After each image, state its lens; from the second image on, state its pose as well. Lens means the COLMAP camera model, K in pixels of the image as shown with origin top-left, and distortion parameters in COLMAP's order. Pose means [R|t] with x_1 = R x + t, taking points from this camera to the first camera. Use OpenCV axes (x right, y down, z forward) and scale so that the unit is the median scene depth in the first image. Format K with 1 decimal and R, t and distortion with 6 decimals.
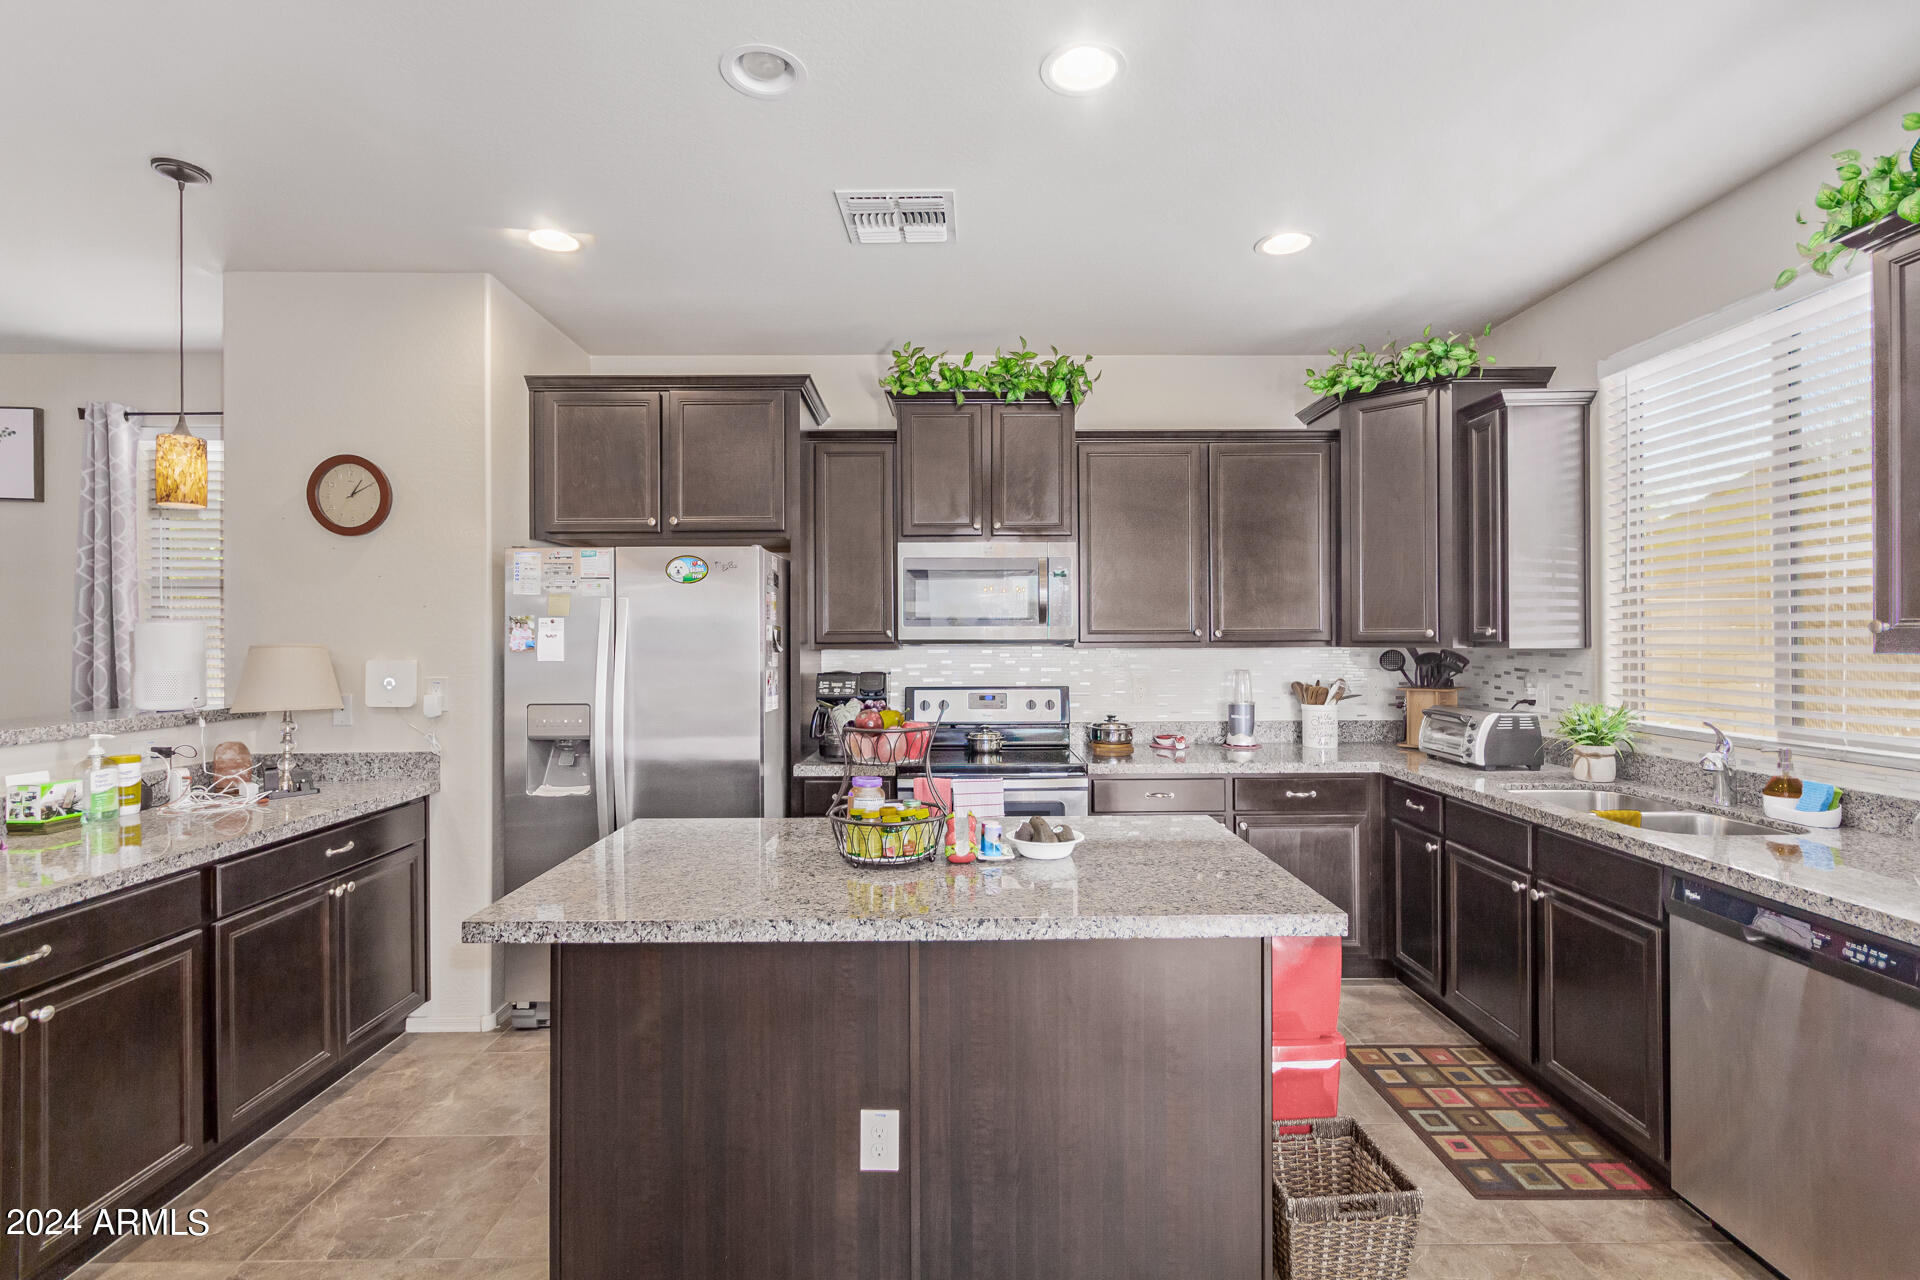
lens RADIAL K [[892.5, 0, 959.9], [0, 892.5, 631.3], [0, 0, 1]] dist [0.004533, 0.000690]
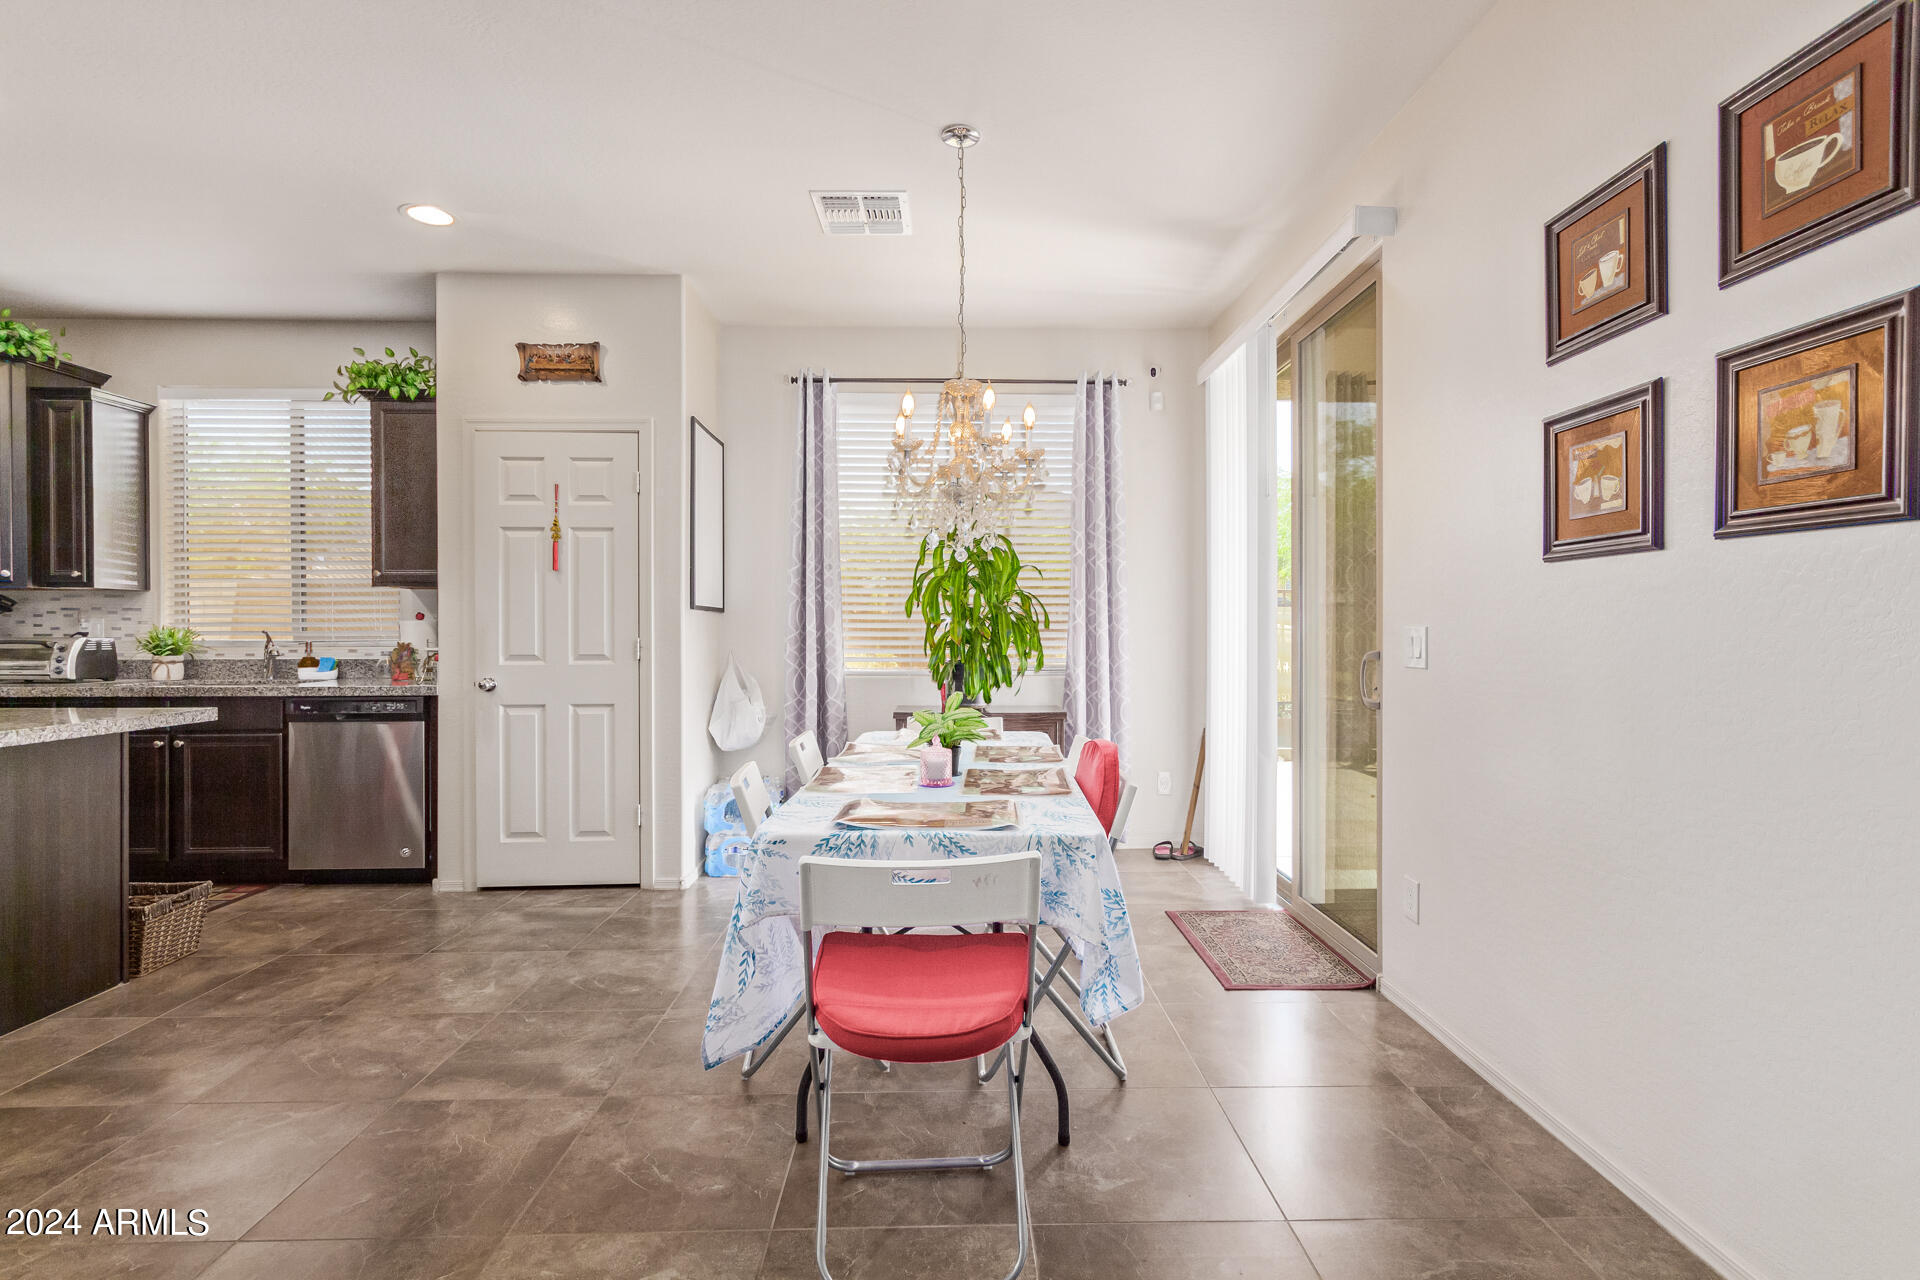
lens RADIAL K [[892.5, 0, 969.4], [0, 892.5, 630.7], [0, 0, 1]] dist [0.004533, 0.000690]
pose [[-0.016677, 0.001882, 0.999859, -0.730427], [-0.002023, 0.999996, -0.001916, 0.084335], [-0.999859, -0.002055, -0.016673, -0.254624]]
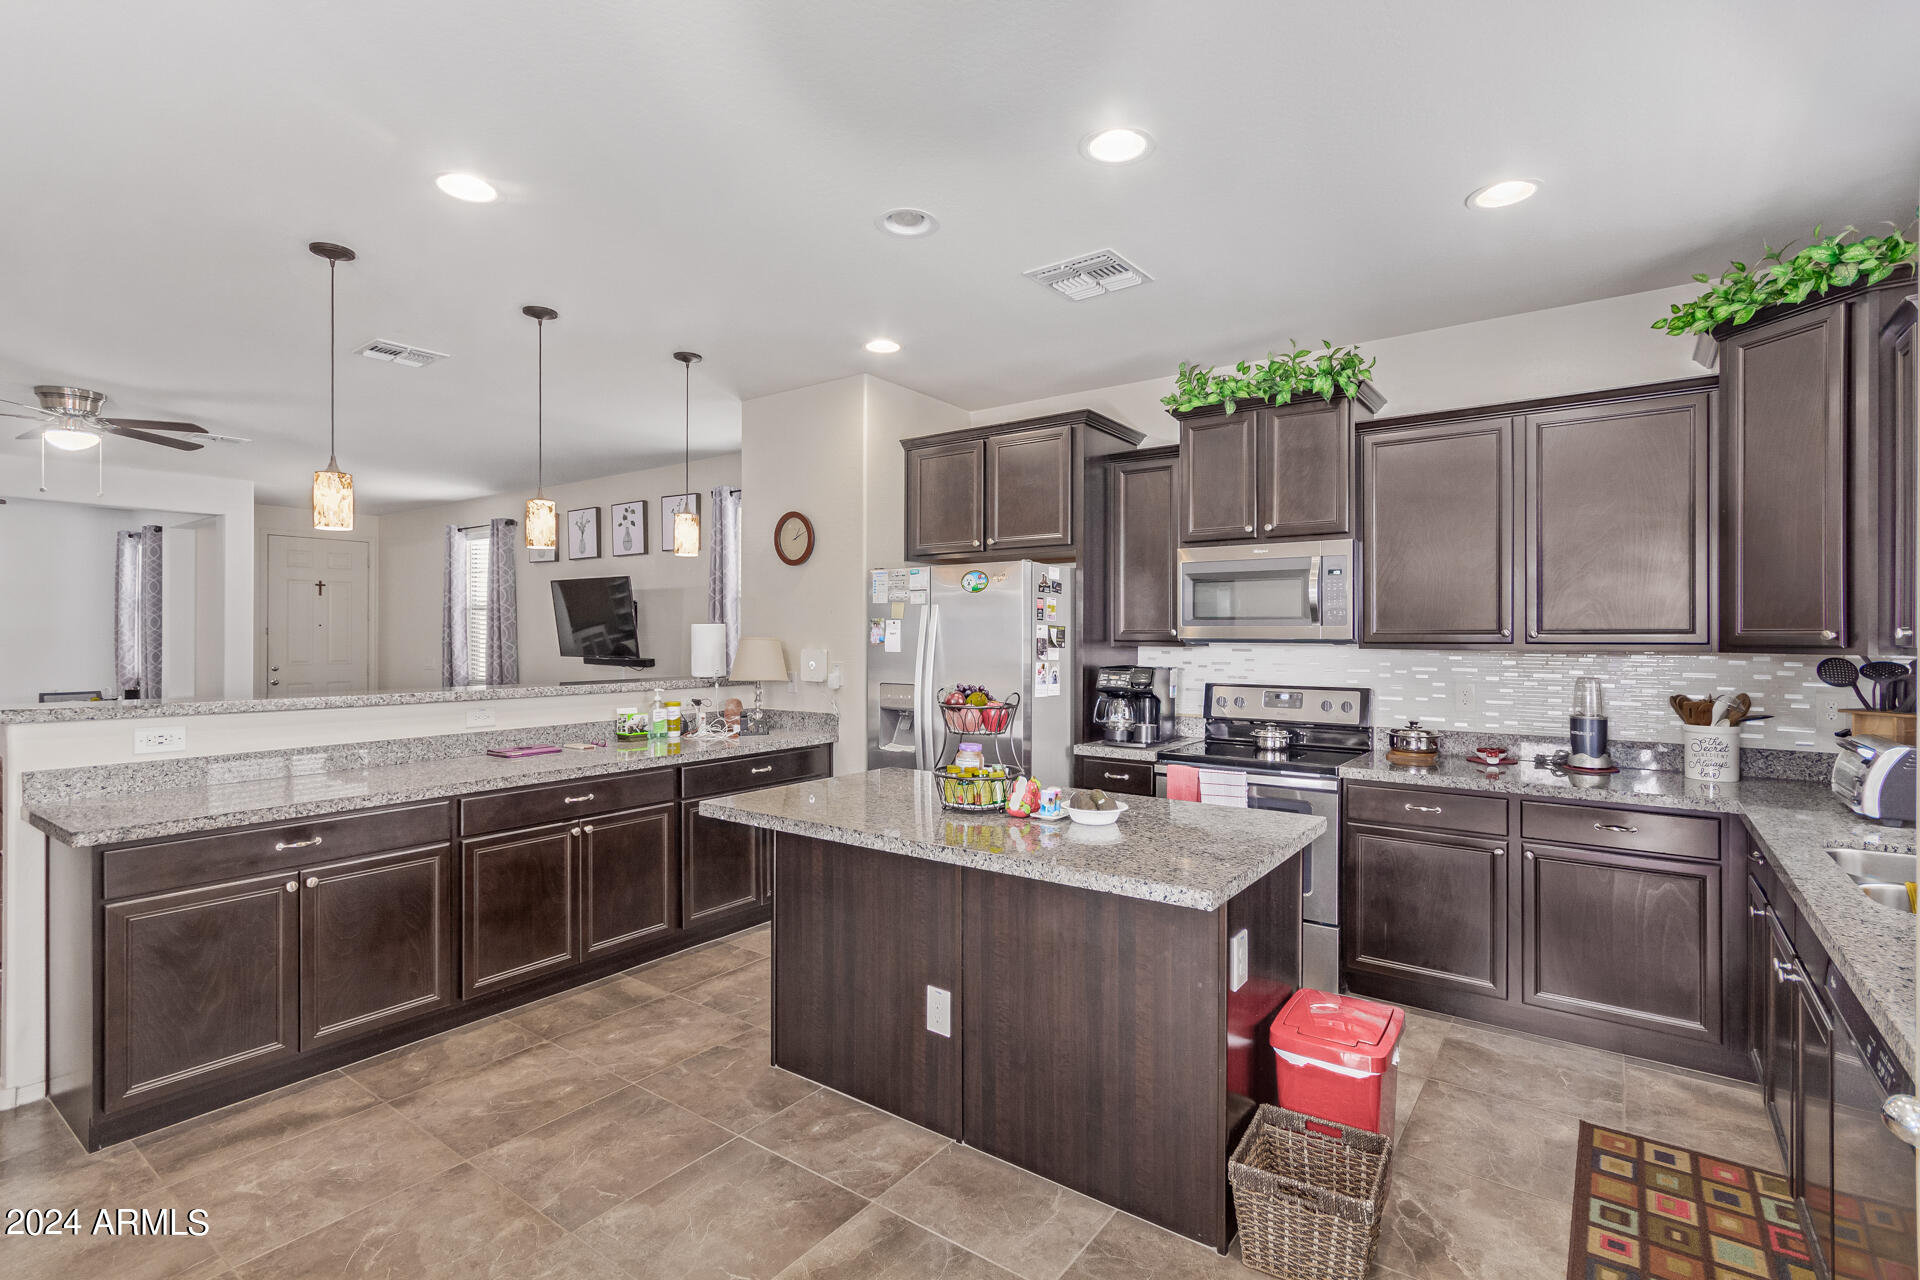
lens RADIAL K [[892.5, 0, 963.7], [0, 892.5, 630.4], [0, 0, 1]] dist [0.004533, 0.000690]
pose [[0.802539, 0.002854, -0.596593, 0.438262], [-0.001496, 0.999995, 0.002771, -0.003142], [0.596598, -0.001332, 0.802539, -0.030614]]
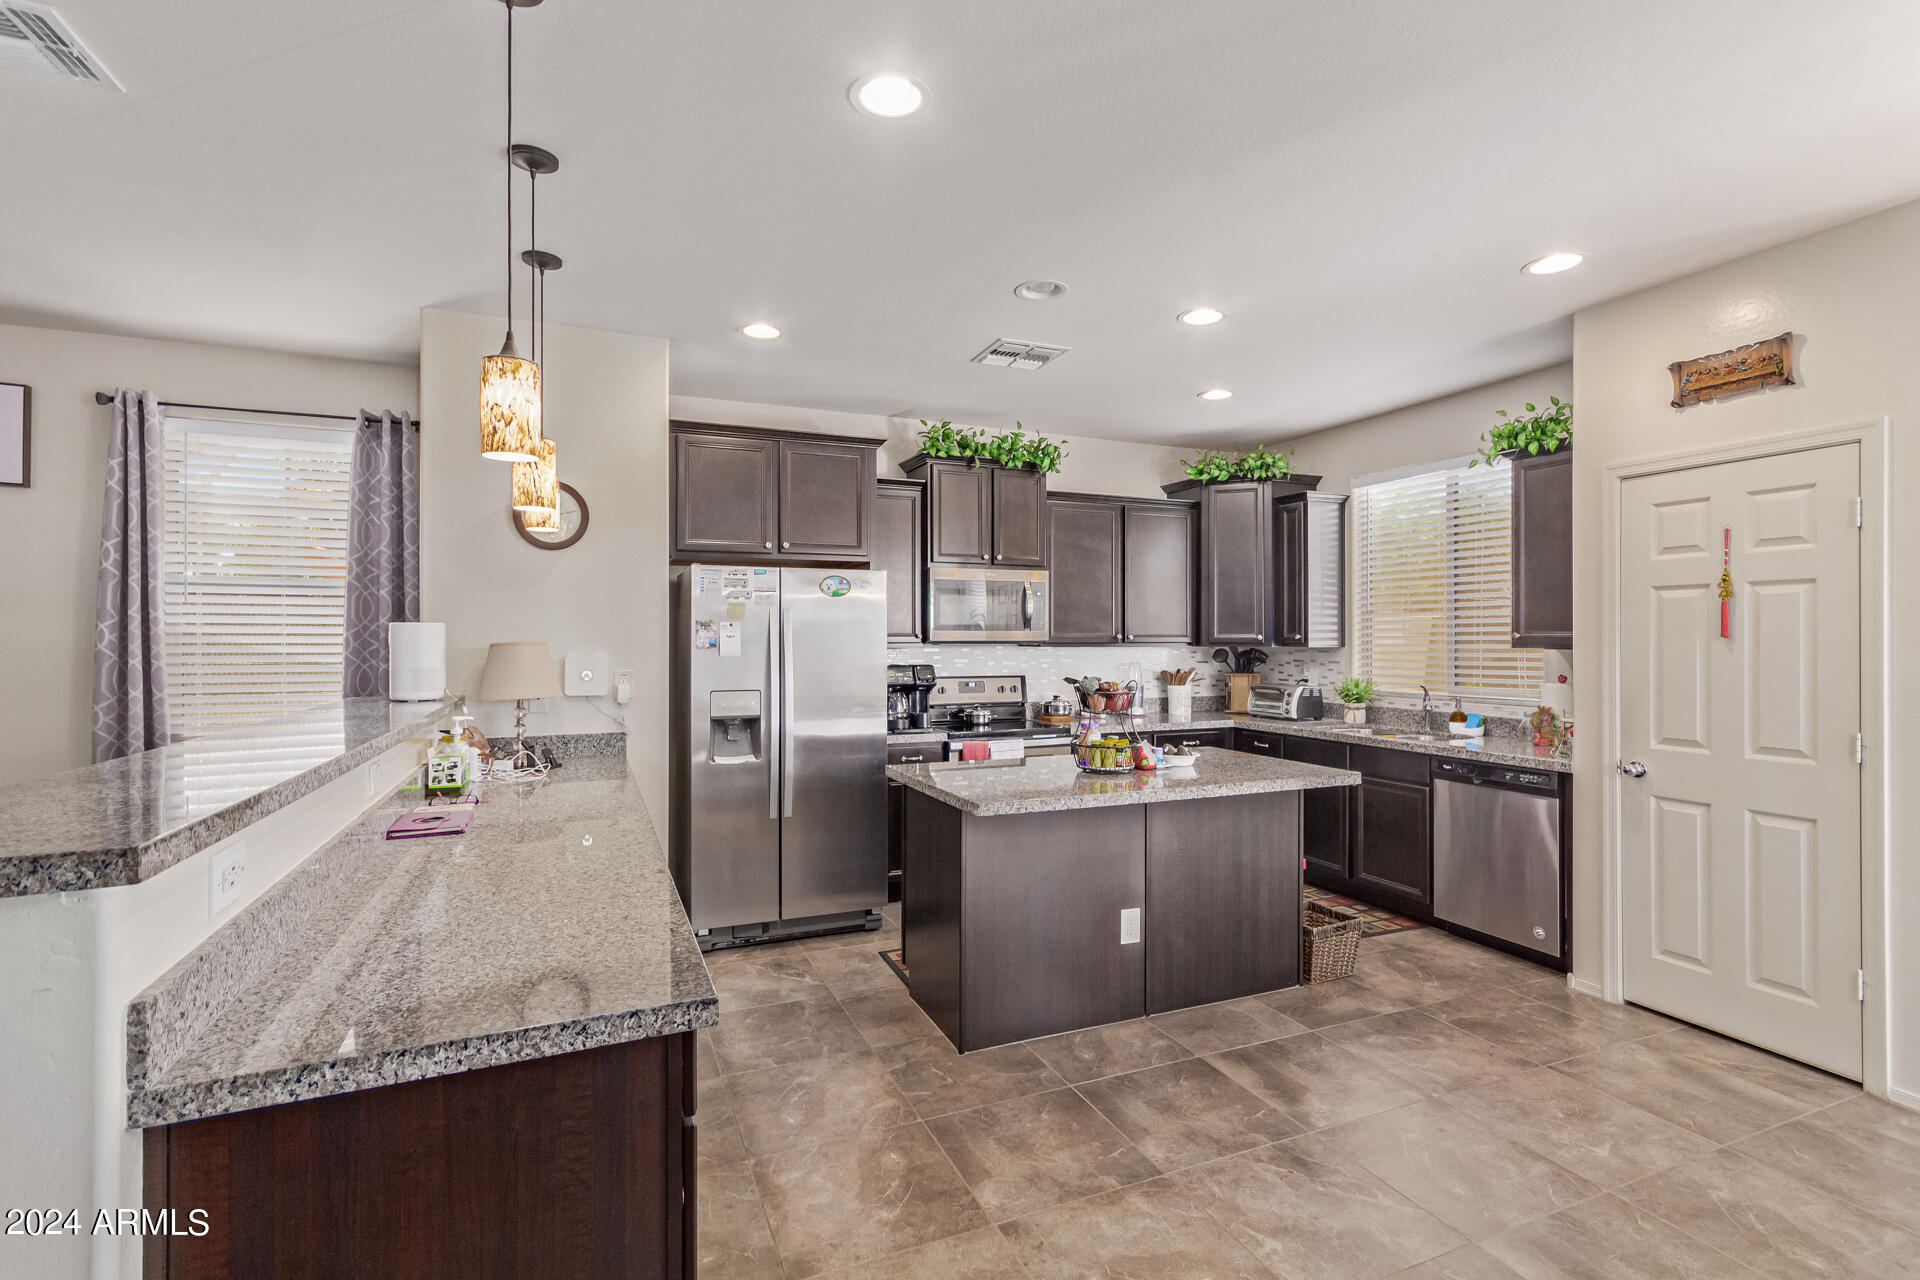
lens RADIAL K [[892.5, 0, 966.2], [0, 892.5, 634.8], [0, 0, 1]] dist [0.004533, 0.000690]
pose [[0.921999, 0.006050, 0.387145, -0.630740], [-0.006111, 0.999981, -0.001072, 0.002276], [-0.387144, -0.001377, 0.922018, -0.288329]]
